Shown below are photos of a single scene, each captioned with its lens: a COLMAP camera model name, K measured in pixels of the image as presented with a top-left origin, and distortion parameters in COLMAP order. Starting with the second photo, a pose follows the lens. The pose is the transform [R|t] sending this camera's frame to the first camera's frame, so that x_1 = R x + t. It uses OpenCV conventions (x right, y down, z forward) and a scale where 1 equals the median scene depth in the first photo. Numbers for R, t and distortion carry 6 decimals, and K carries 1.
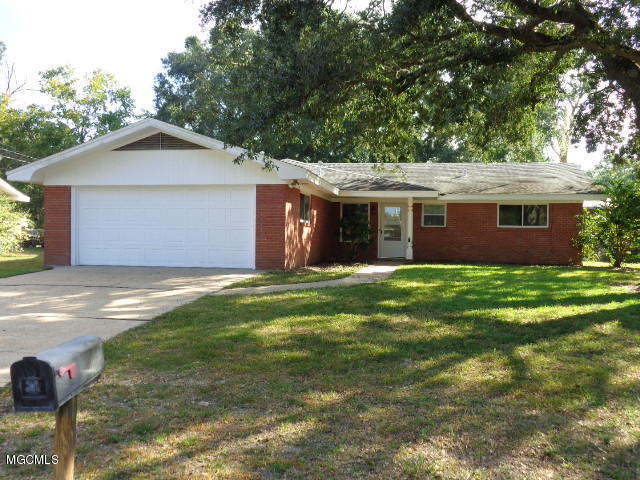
lens RADIAL K [[566.2, 0, 316.9], [0, 566.2, 241.1], [0, 0, 1]] dist [-0.005769, 0.009453]
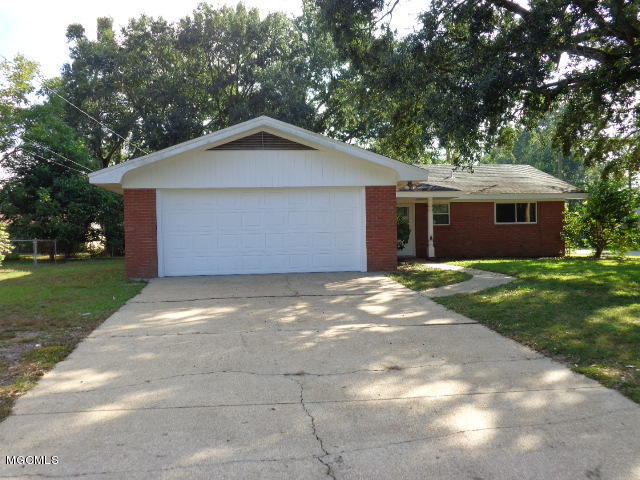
lens RADIAL K [[566.2, 0, 322.6], [0, 566.2, 238.5], [0, 0, 1]] dist [-0.005769, 0.009453]
pose [[0.960995, -0.030709, 0.274855, -0.416120], [0.032491, 0.999470, -0.001929, -0.007754], [-0.274651, 0.010784, 0.961484, 0.060425]]
